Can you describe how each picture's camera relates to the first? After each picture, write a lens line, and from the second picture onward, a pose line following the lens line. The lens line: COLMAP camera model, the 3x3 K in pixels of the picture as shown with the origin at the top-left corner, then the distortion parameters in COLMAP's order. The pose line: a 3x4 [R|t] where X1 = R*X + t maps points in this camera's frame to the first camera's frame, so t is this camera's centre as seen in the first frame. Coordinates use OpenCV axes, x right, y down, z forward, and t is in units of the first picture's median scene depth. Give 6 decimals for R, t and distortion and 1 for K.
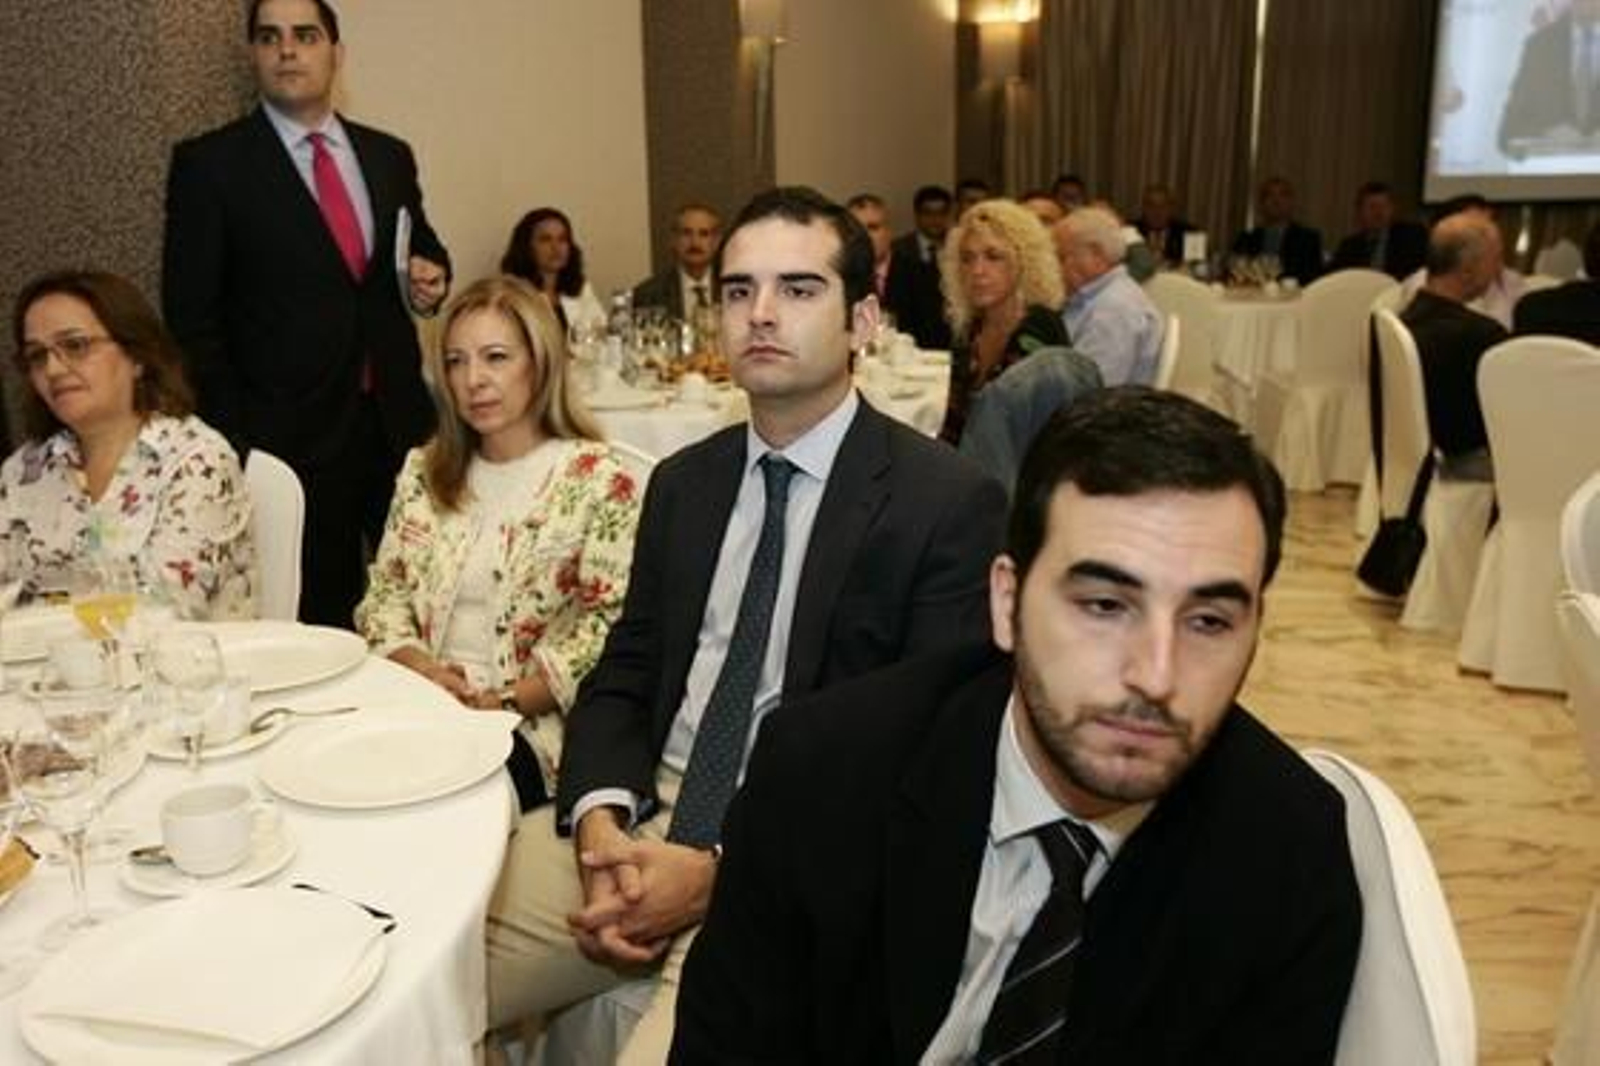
lens RADIAL K [[1390.0, 0, 783.1], [0, 1390.0, 536.7], [0, 0, 1]] dist [-0.041232, 0.064109]
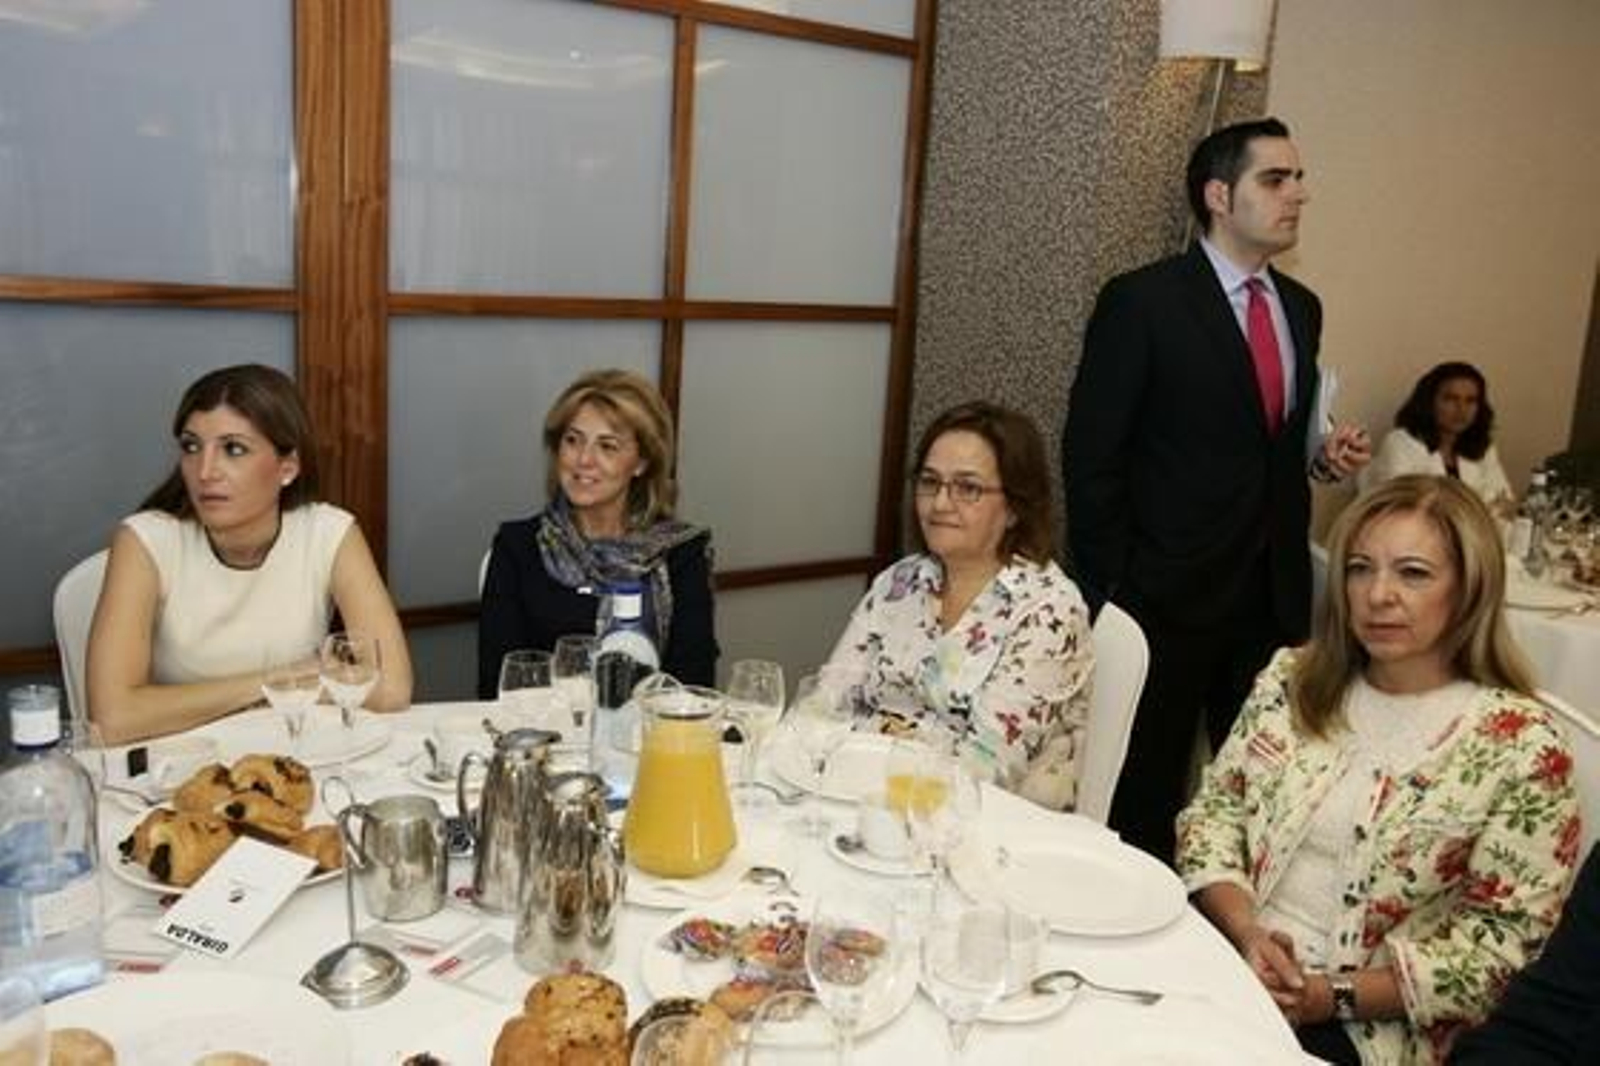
lens RADIAL K [[1390.0, 0, 783.1], [0, 1390.0, 536.7], [0, 0, 1]] dist [-0.041232, 0.064109]
pose [[0.812136, 0.159143, -0.561345, -0.047714], [-0.211204, 0.977024, -0.028573, -0.041634], [0.543901, 0.141764, 0.827088, 0.111096]]
